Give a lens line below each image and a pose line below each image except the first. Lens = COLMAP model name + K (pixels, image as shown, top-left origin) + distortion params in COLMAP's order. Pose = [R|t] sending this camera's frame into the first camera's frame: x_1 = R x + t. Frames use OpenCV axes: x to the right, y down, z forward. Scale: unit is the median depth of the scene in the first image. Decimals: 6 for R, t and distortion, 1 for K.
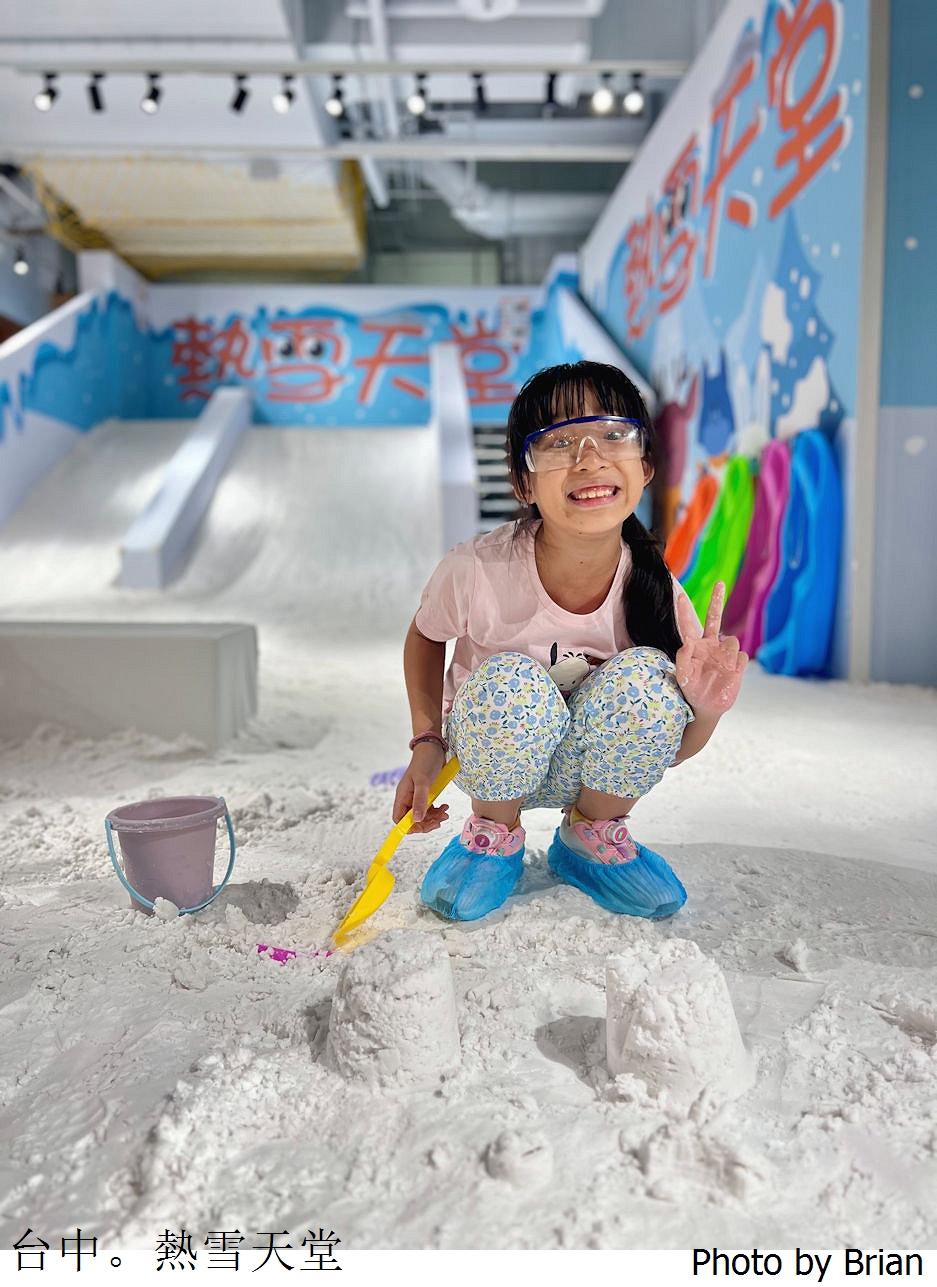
lens RADIAL K [[977.6, 0, 463.2], [0, 977.6, 646.8], [0, 0, 1]] dist [0.034490, -0.017175]
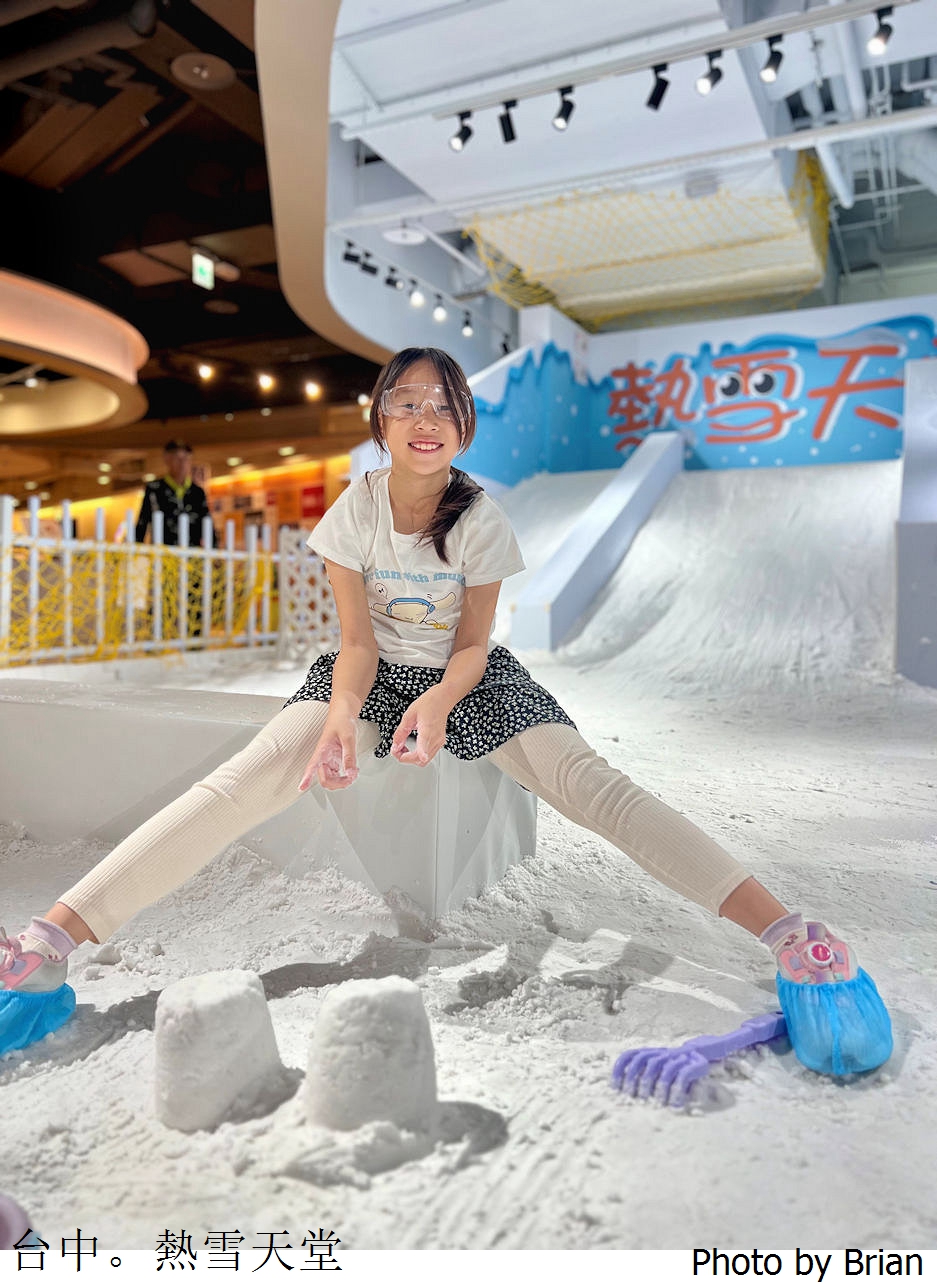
lens RADIAL K [[977.6, 0, 465.0], [0, 977.6, 637.6], [0, 0, 1]] dist [0.034490, -0.017175]
pose [[0.893364, 0.023867, -0.448700, 0.014010], [-0.053143, 0.997192, -0.052765, -0.012486], [0.446181, 0.070984, 0.892123, 0.107661]]
